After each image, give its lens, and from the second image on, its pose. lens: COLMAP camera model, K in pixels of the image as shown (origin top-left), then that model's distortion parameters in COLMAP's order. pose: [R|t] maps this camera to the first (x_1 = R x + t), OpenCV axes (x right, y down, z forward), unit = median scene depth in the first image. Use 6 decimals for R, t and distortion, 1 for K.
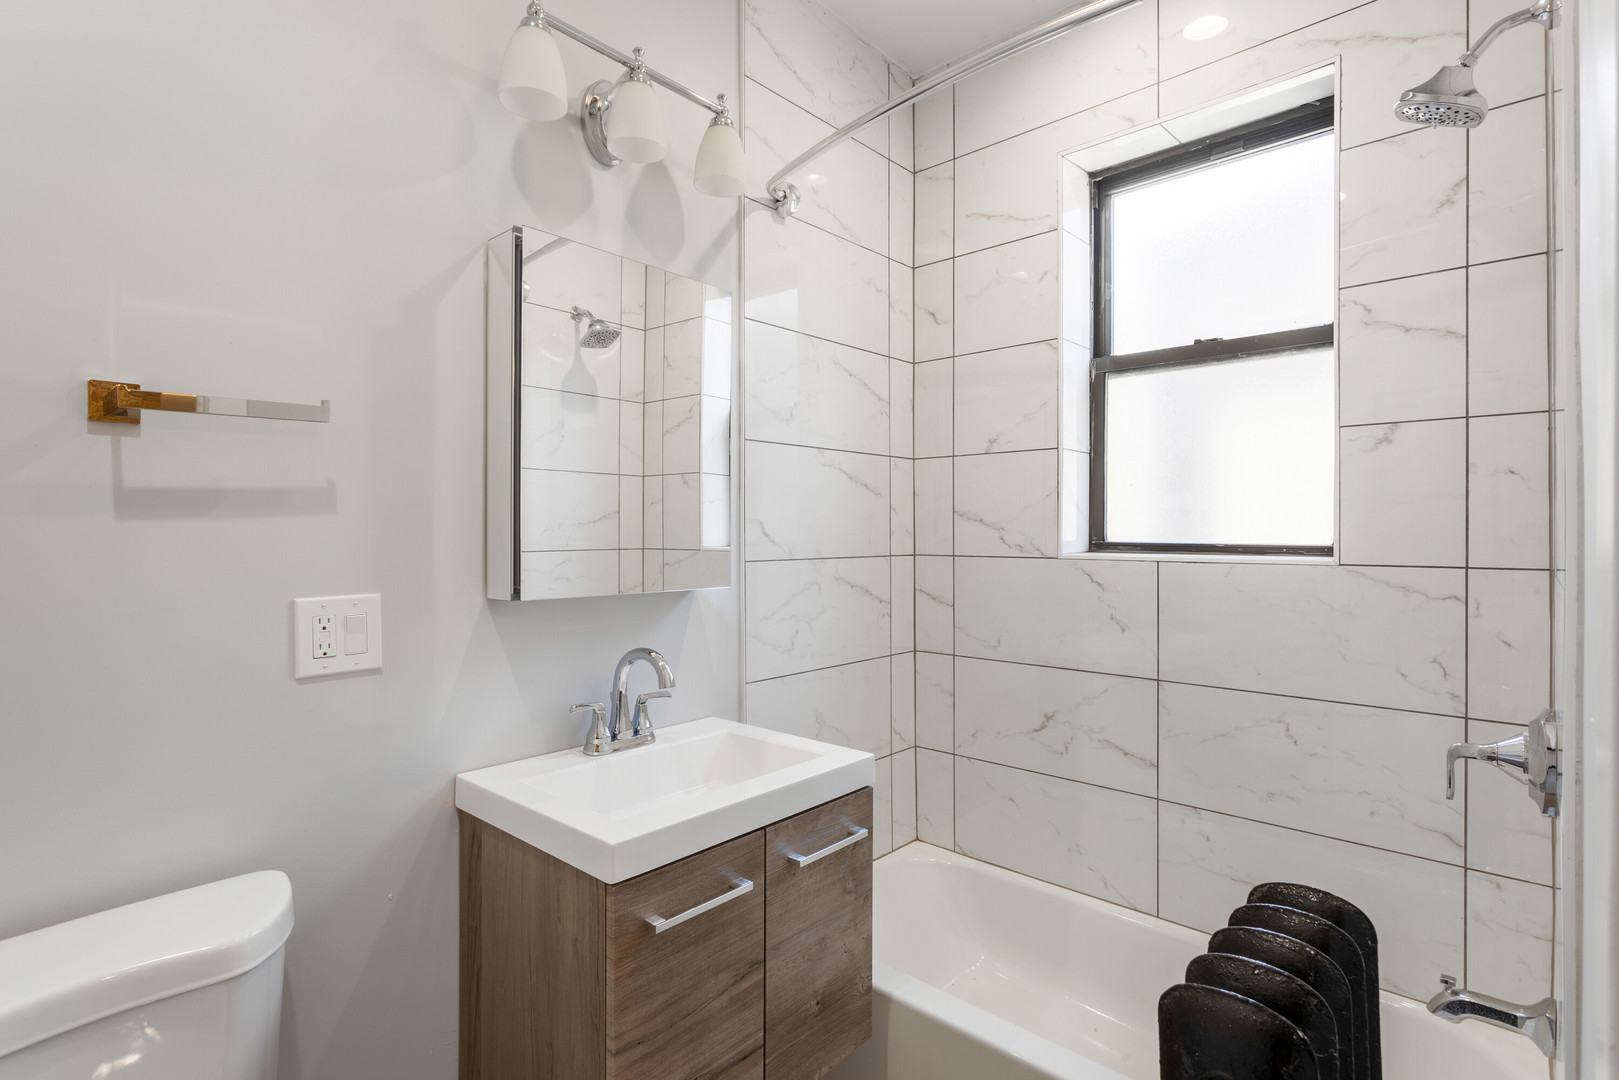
lens RADIAL K [[793.9, 0, 809.5], [0, 793.9, 540.0], [0, 0, 1]] dist [-0.003654, 0.002136]
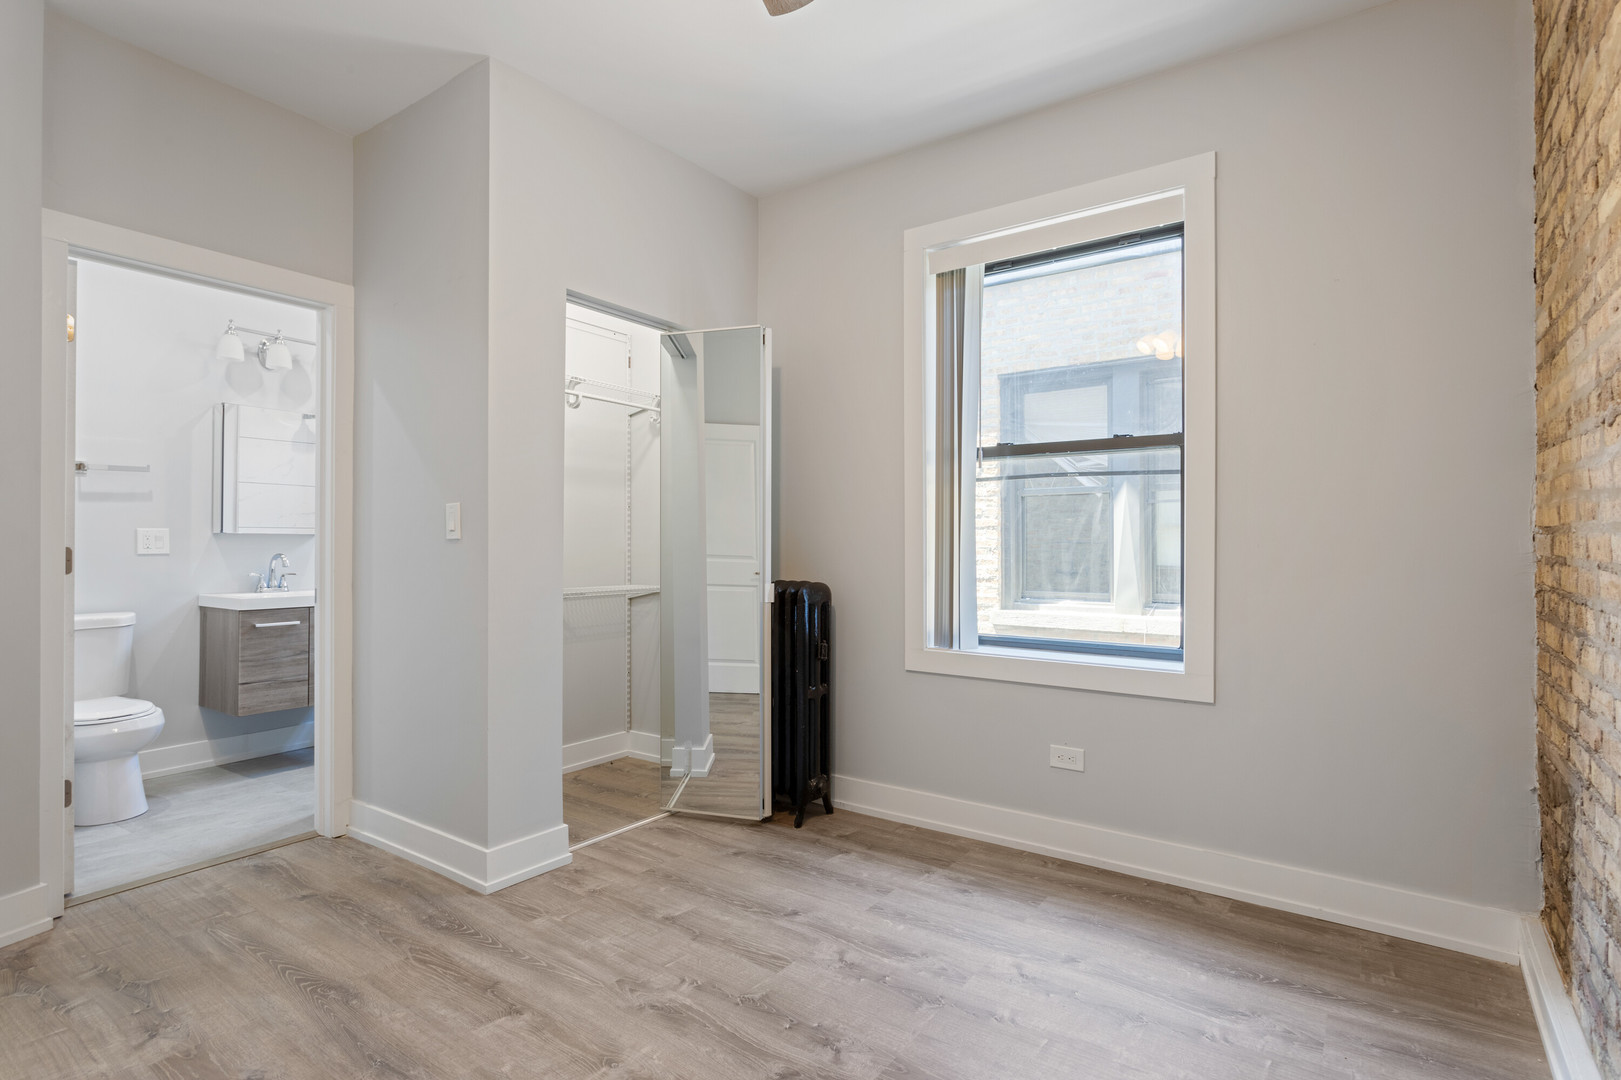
lens RADIAL K [[794.9, 0, 810.5], [0, 794.9, 540.0], [0, 0, 1]] dist [-0.003654, 0.002136]
pose [[0.990988, 0.000022, 0.133952, 1.299331], [0.001253, 0.999955, -0.009433, 0.127076], [-0.133947, 0.009515, 0.990943, -2.041549]]
